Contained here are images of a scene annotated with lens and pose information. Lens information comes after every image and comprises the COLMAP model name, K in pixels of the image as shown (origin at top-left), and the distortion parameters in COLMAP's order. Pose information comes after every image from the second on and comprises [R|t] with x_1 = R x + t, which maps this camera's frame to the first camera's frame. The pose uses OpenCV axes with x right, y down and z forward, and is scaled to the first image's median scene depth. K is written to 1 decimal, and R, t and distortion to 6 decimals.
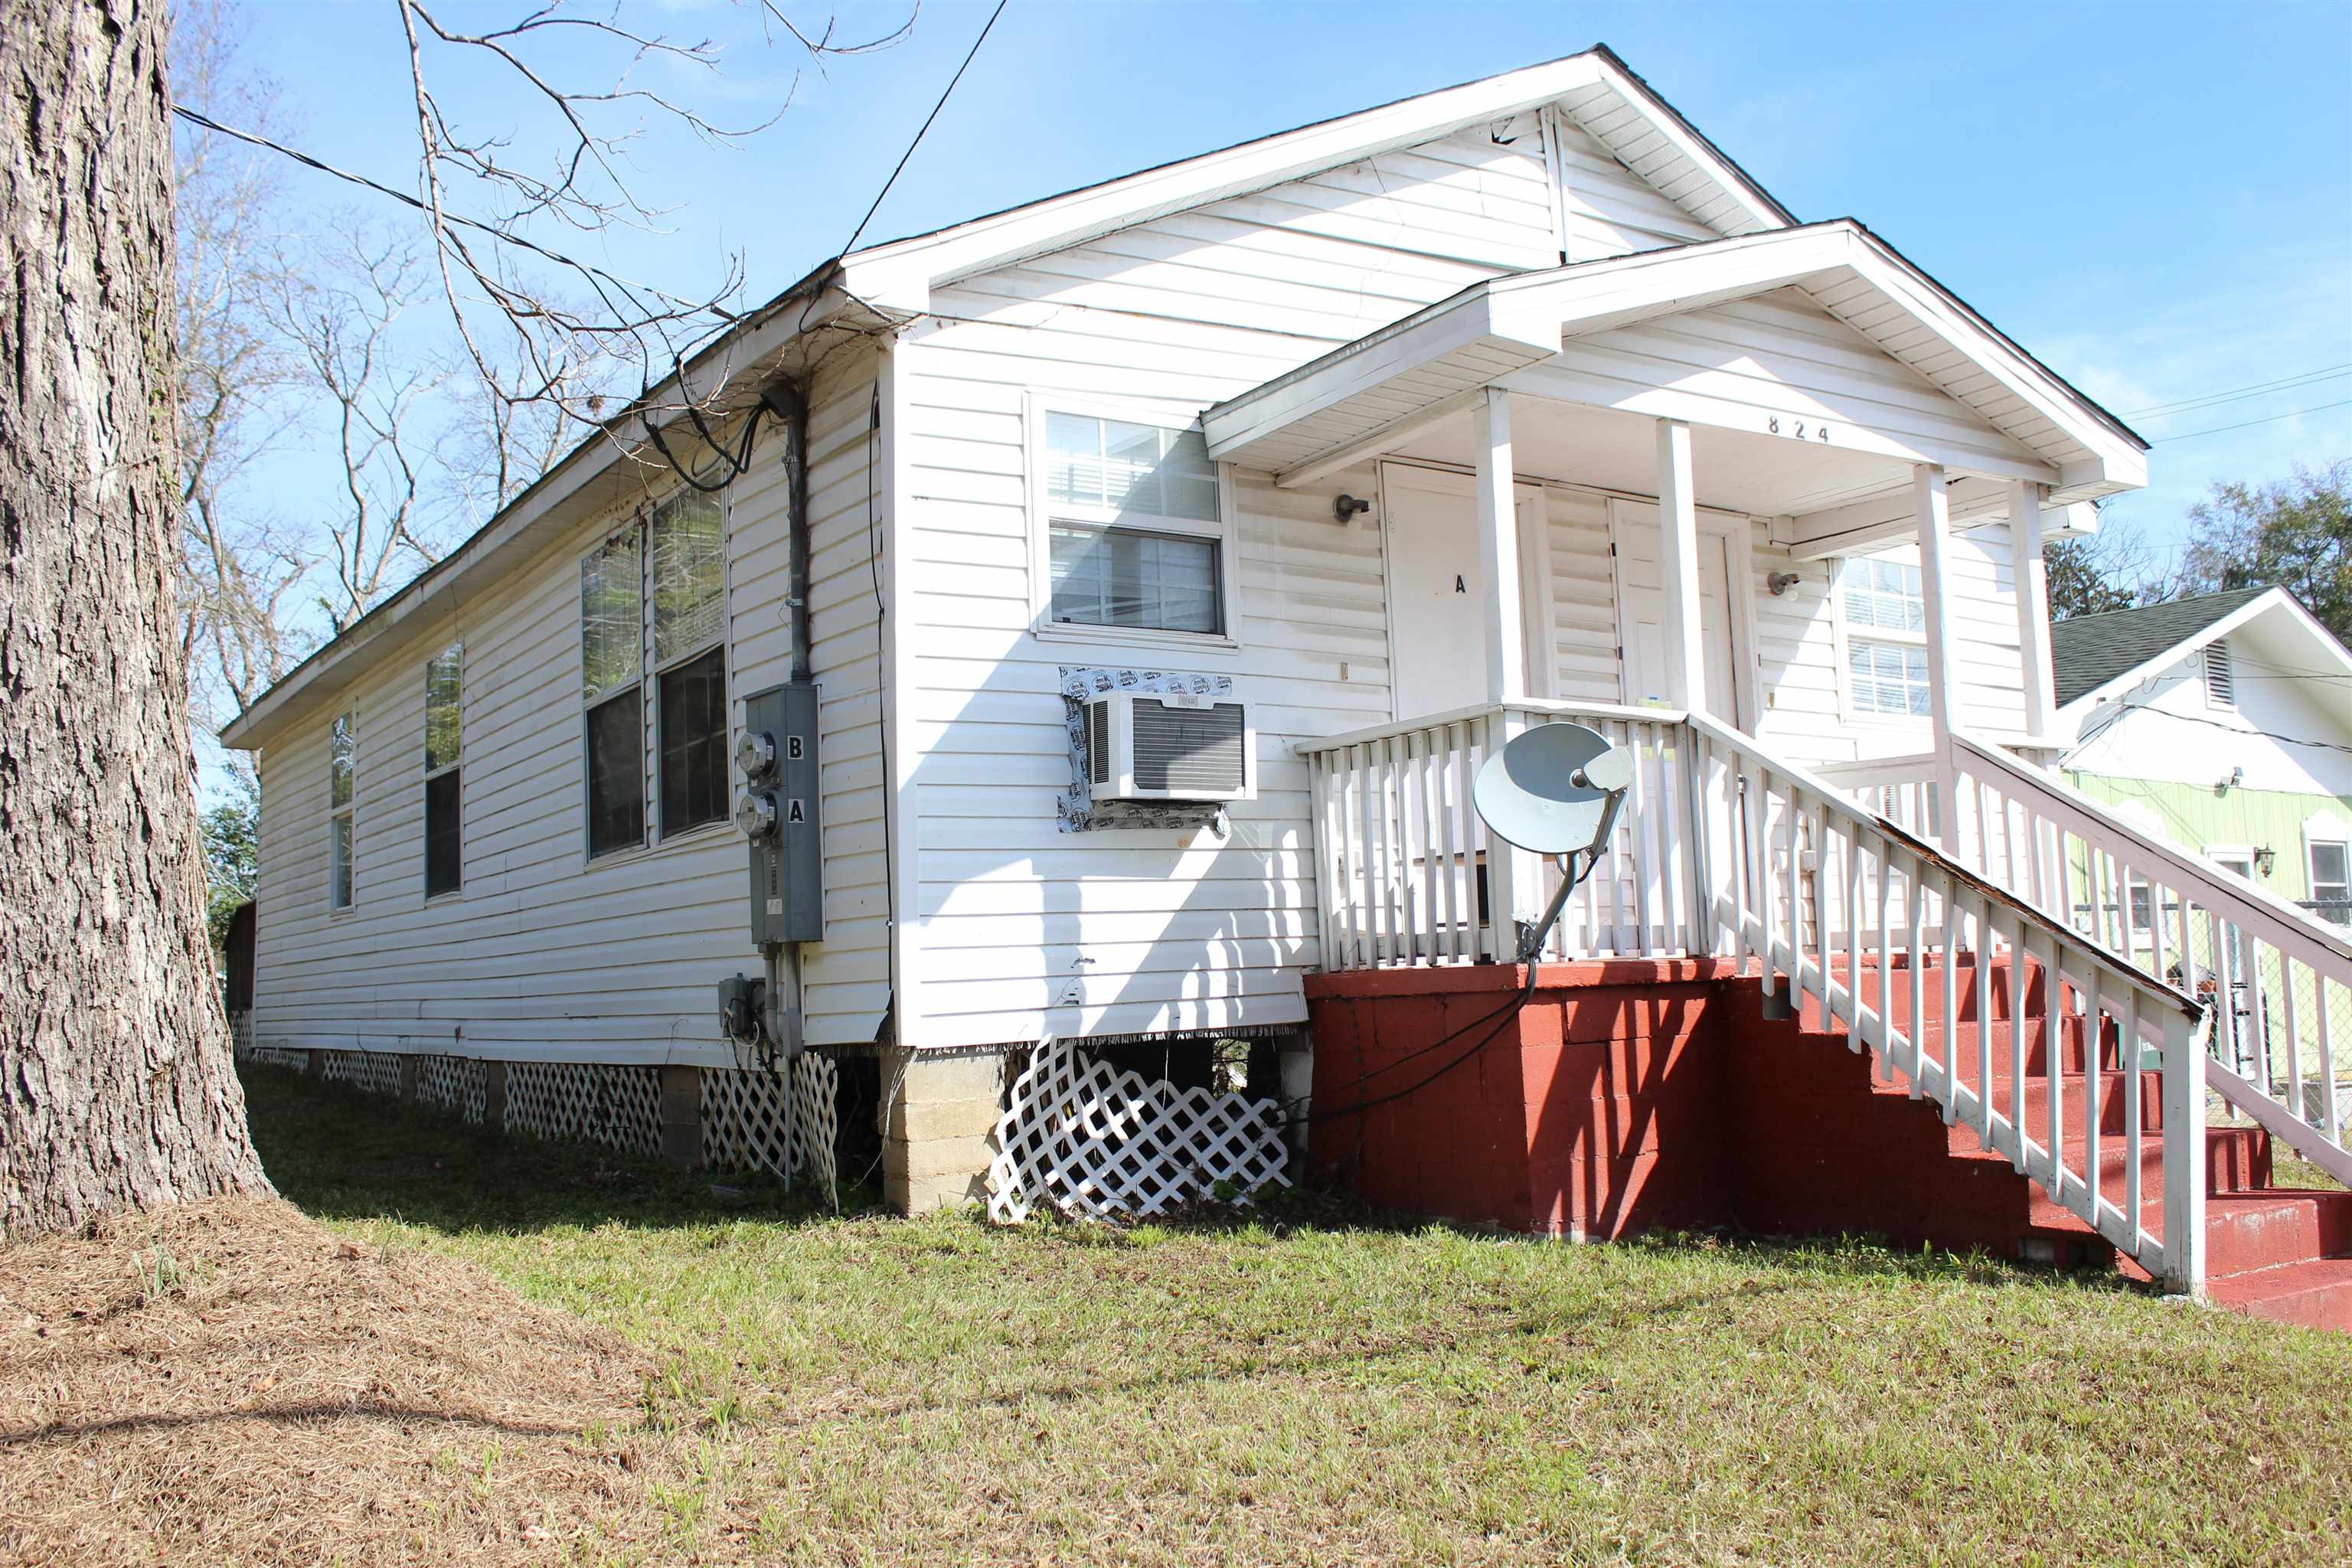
lens RADIAL K [[2106.9, 0, 1176.0], [0, 2106.9, 784.0], [0, 0, 1]] dist [-0.158210, 0.142339]
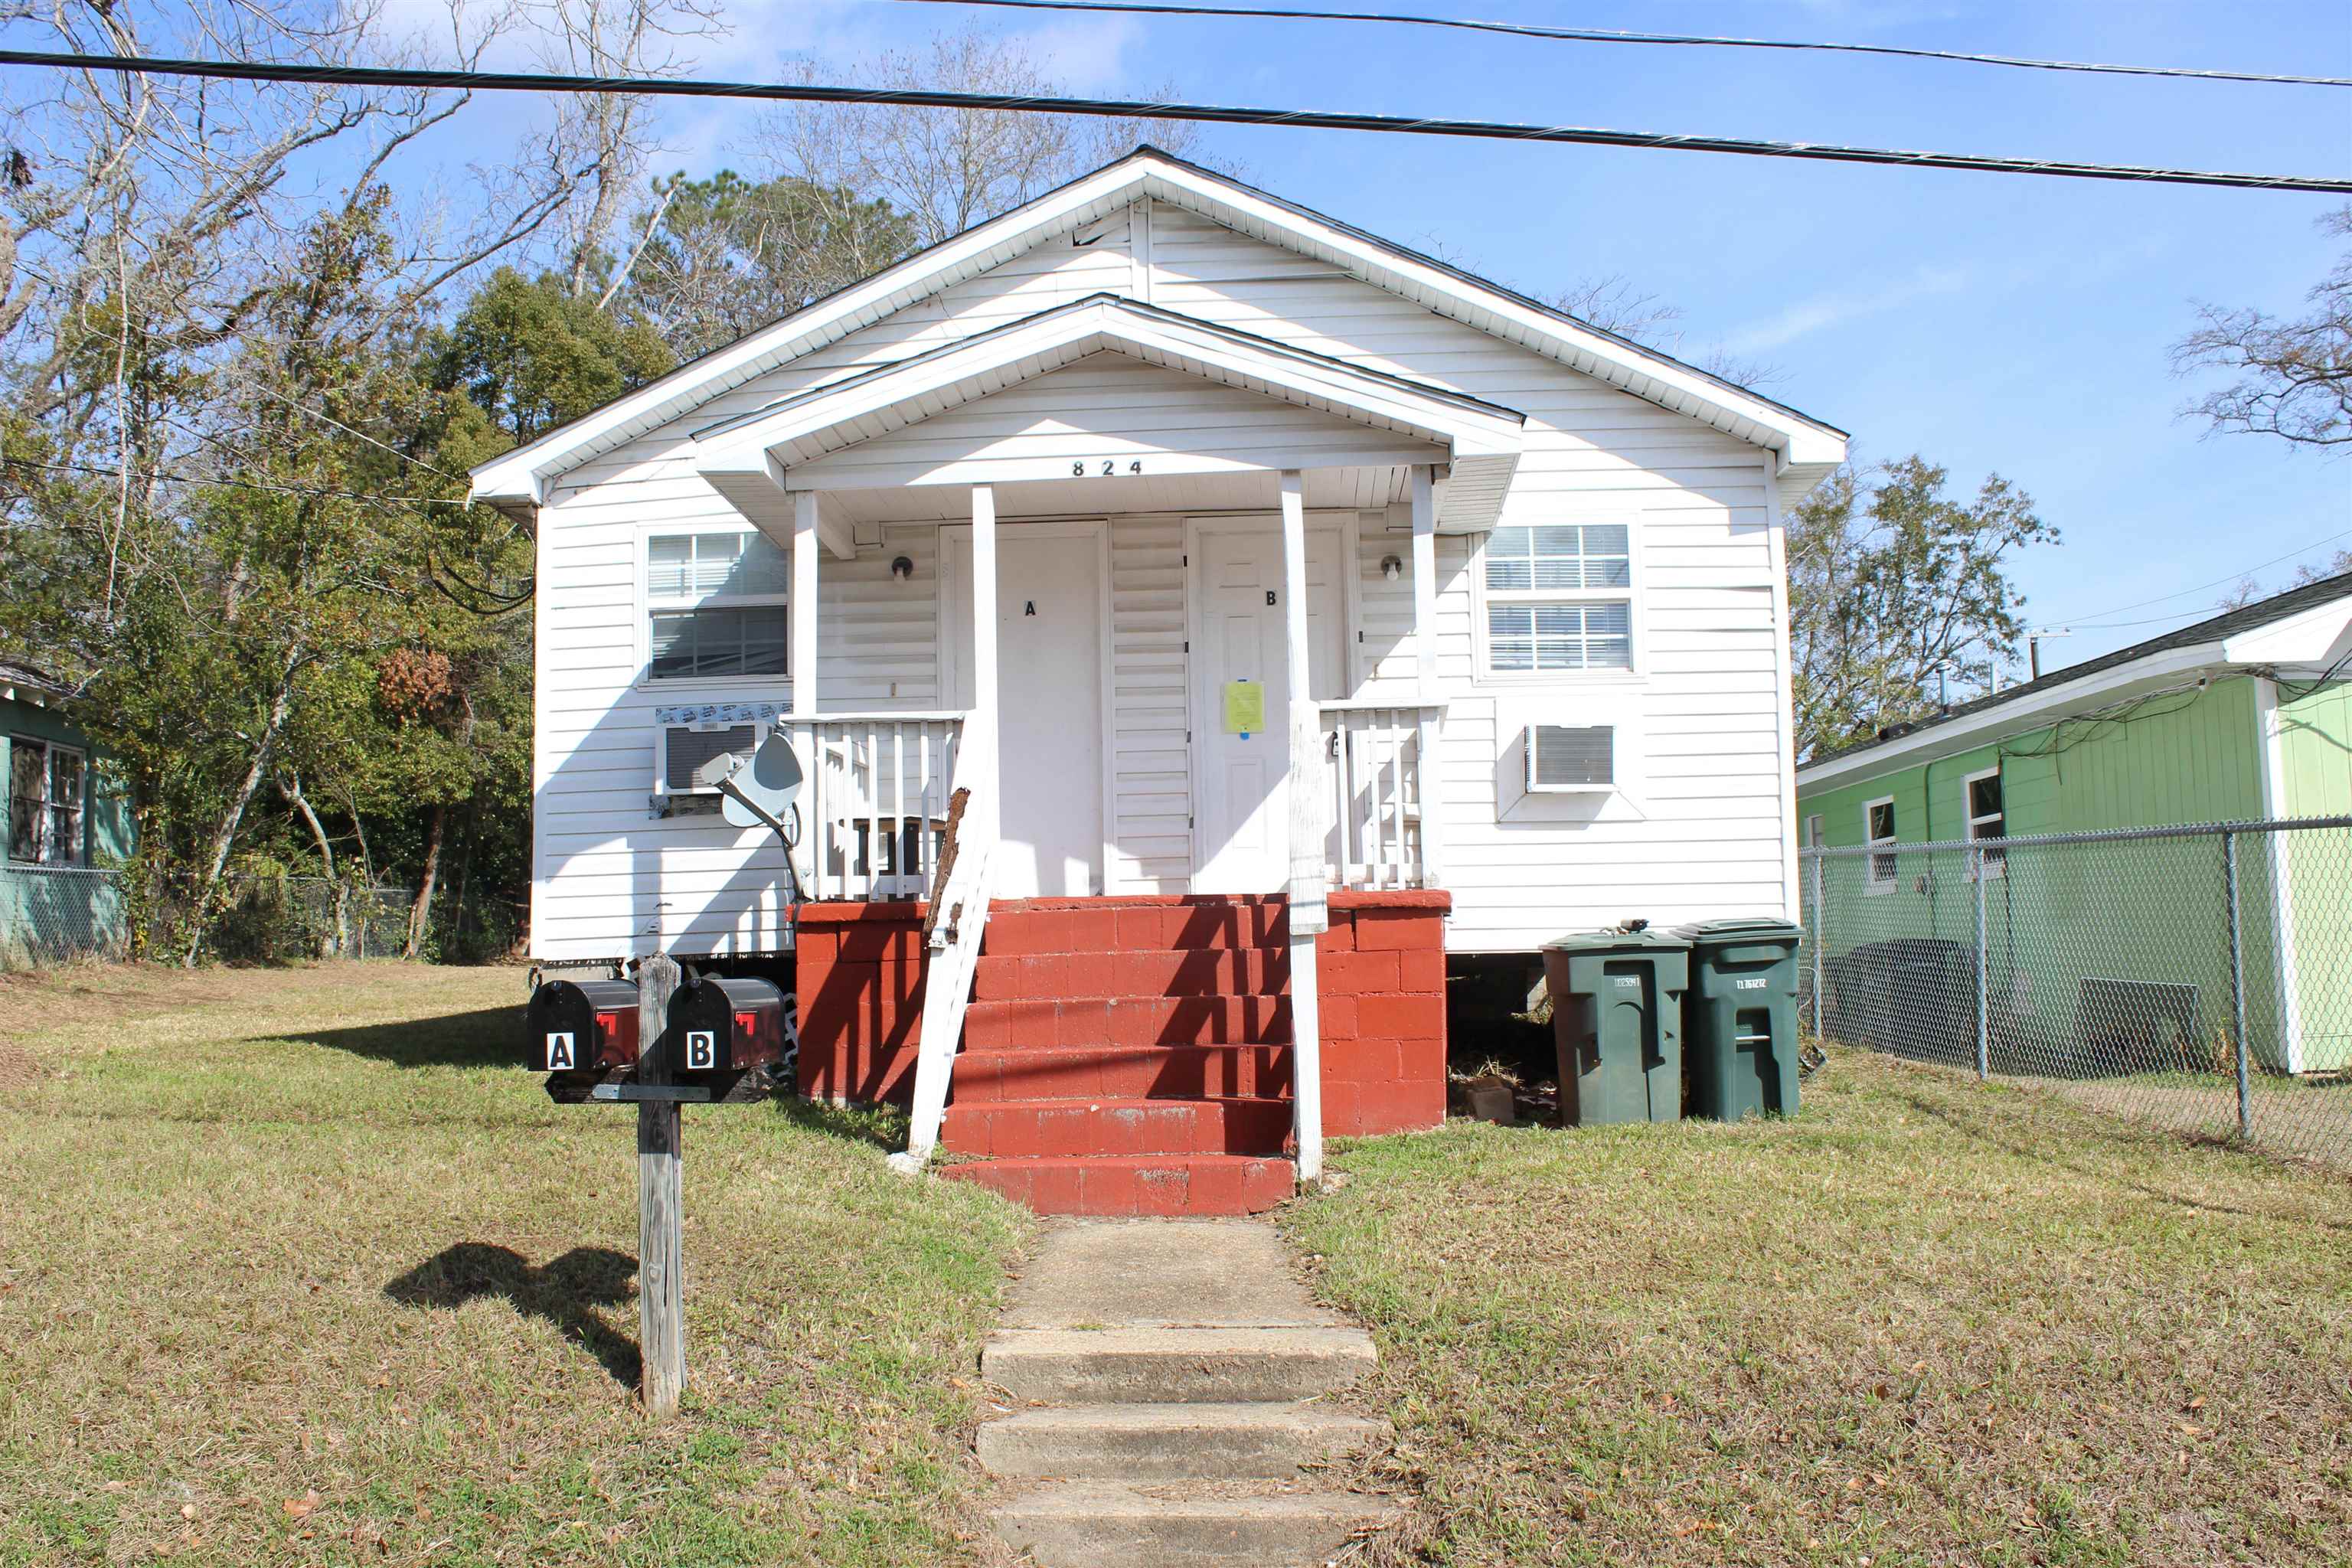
lens RADIAL K [[2106.9, 0, 1176.0], [0, 2106.9, 784.0], [0, 0, 1]] dist [-0.158210, 0.142339]
pose [[0.811761, -0.044661, -0.582279, 1.092718], [0.056718, 0.998387, 0.002494, 0.015088], [0.581229, -0.035050, 0.812985, 0.009085]]
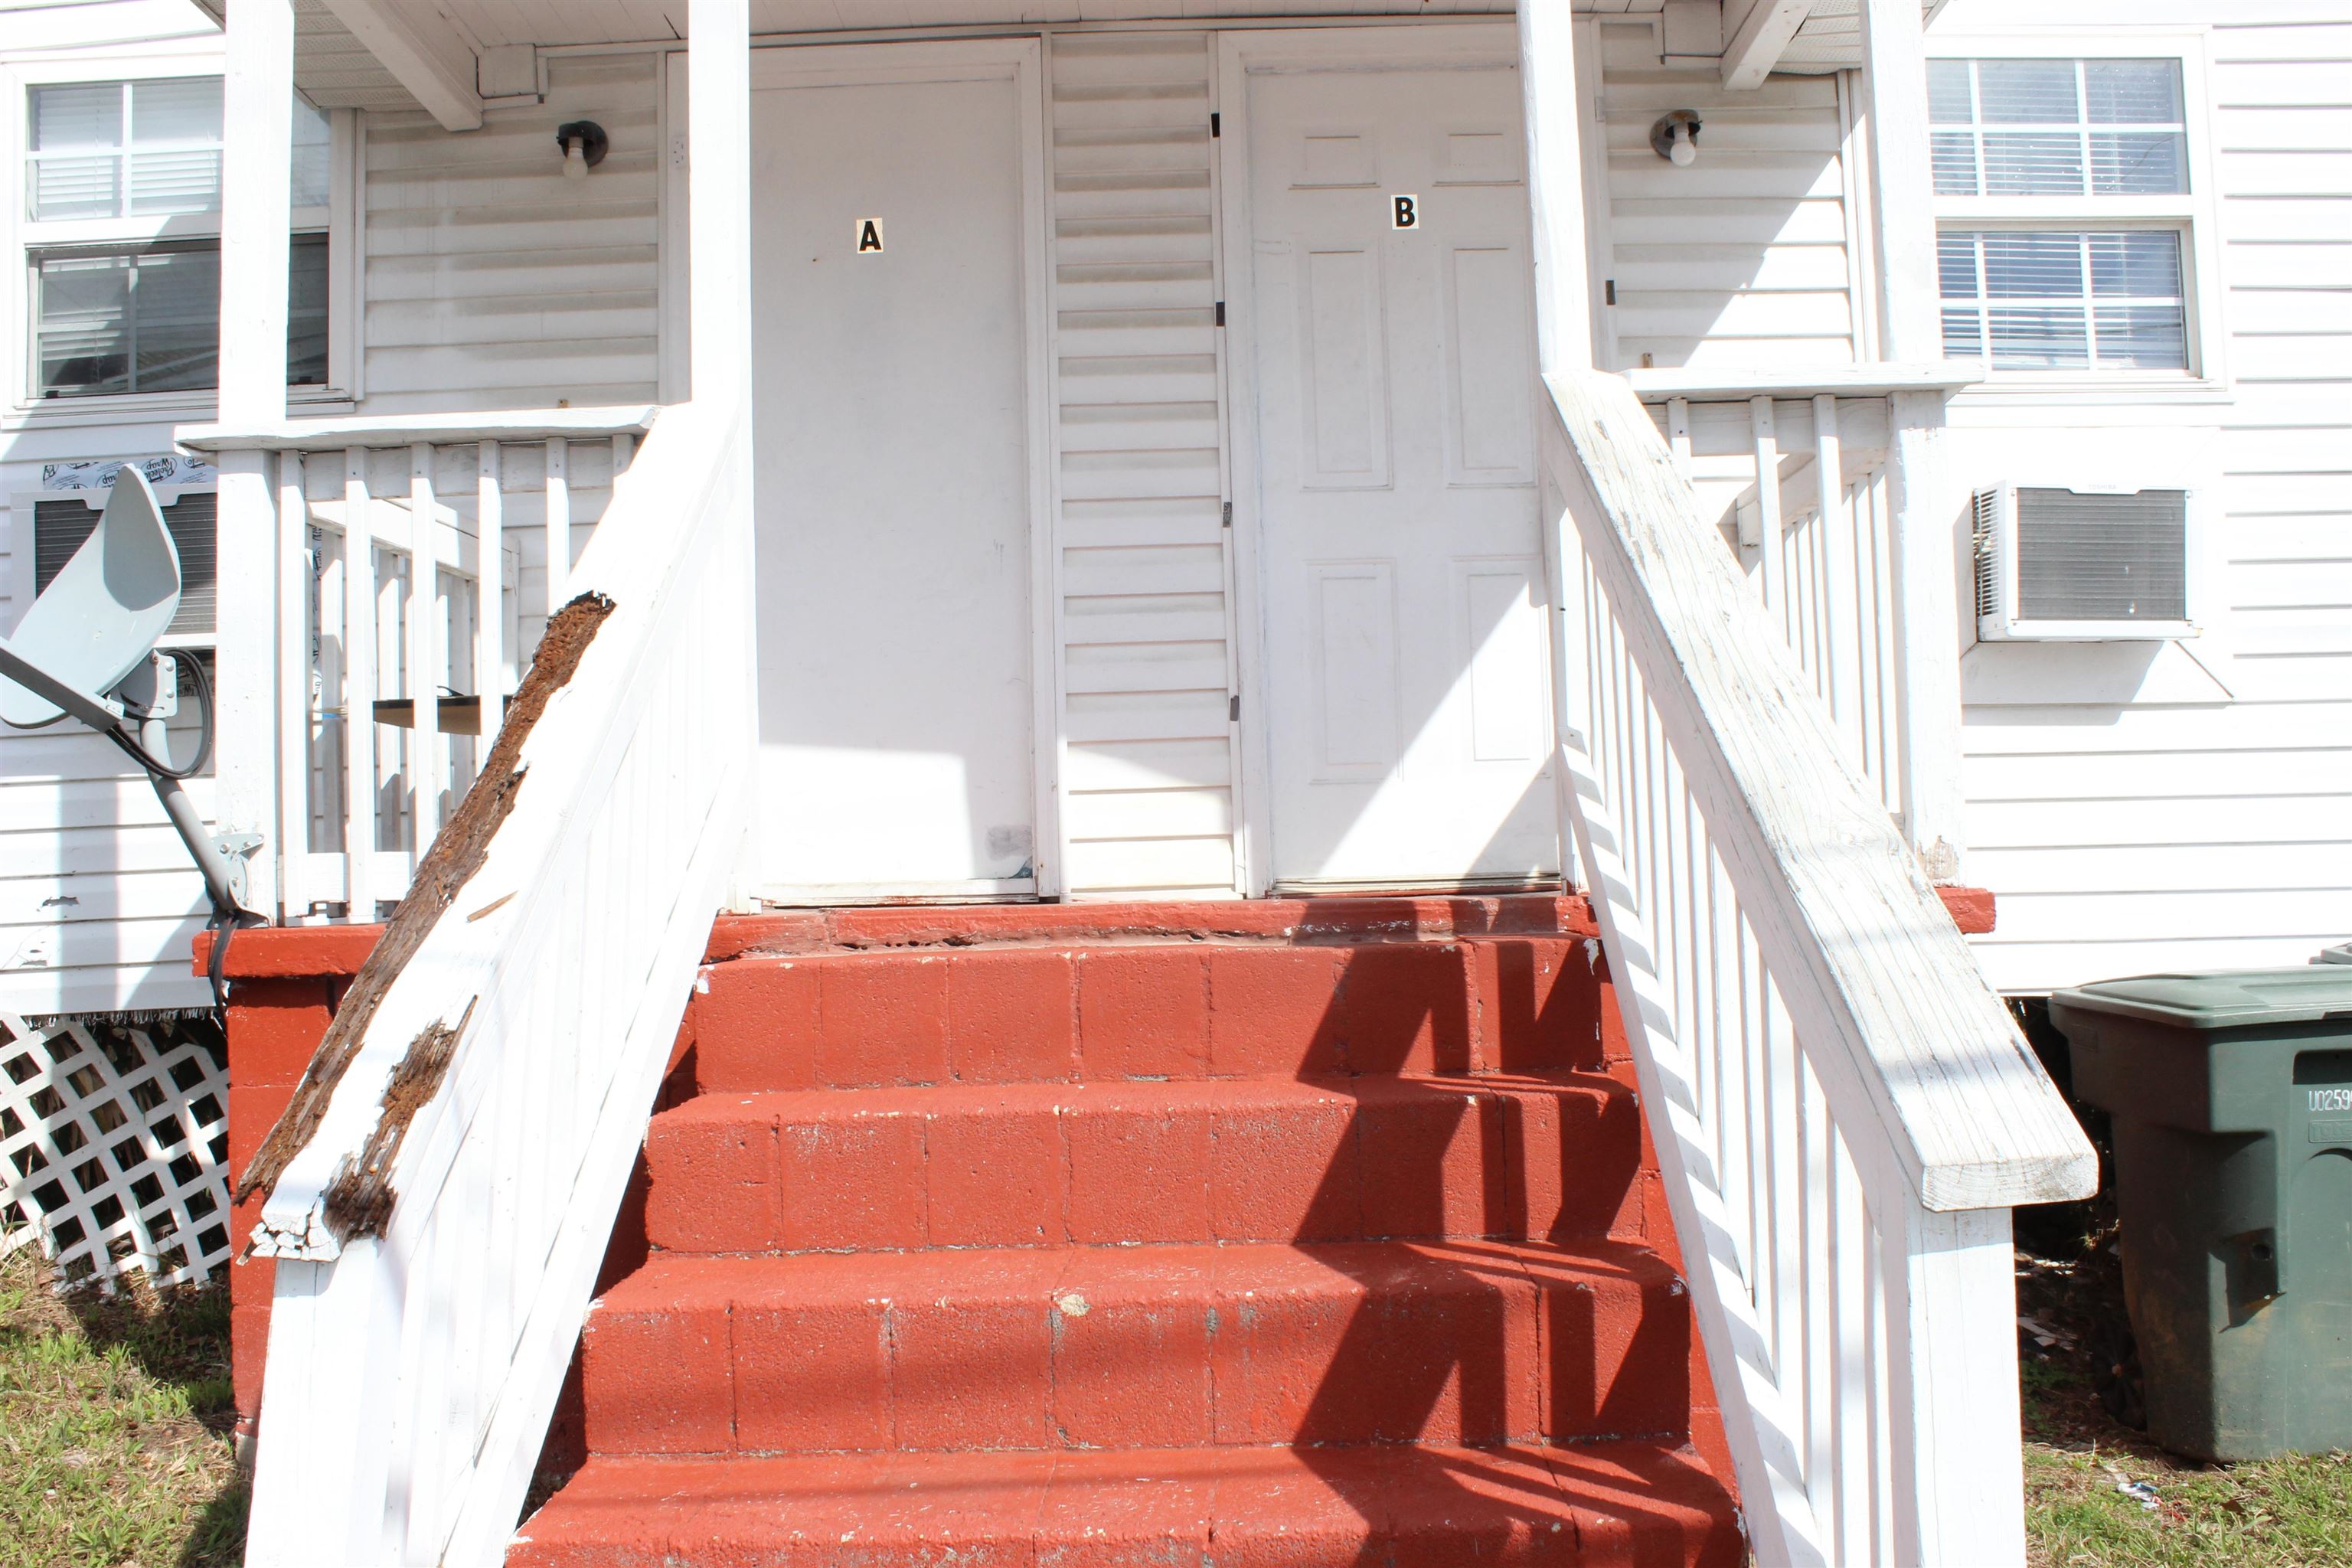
lens RADIAL K [[2106.9, 0, 1176.0], [0, 2106.9, 784.0], [0, 0, 1]] dist [-0.158210, 0.142339]
pose [[0.823036, -0.022904, -0.567527, 0.604155], [0.060083, 0.997091, 0.046892, 0.037492], [0.564802, -0.072692, 0.822018, 0.655838]]
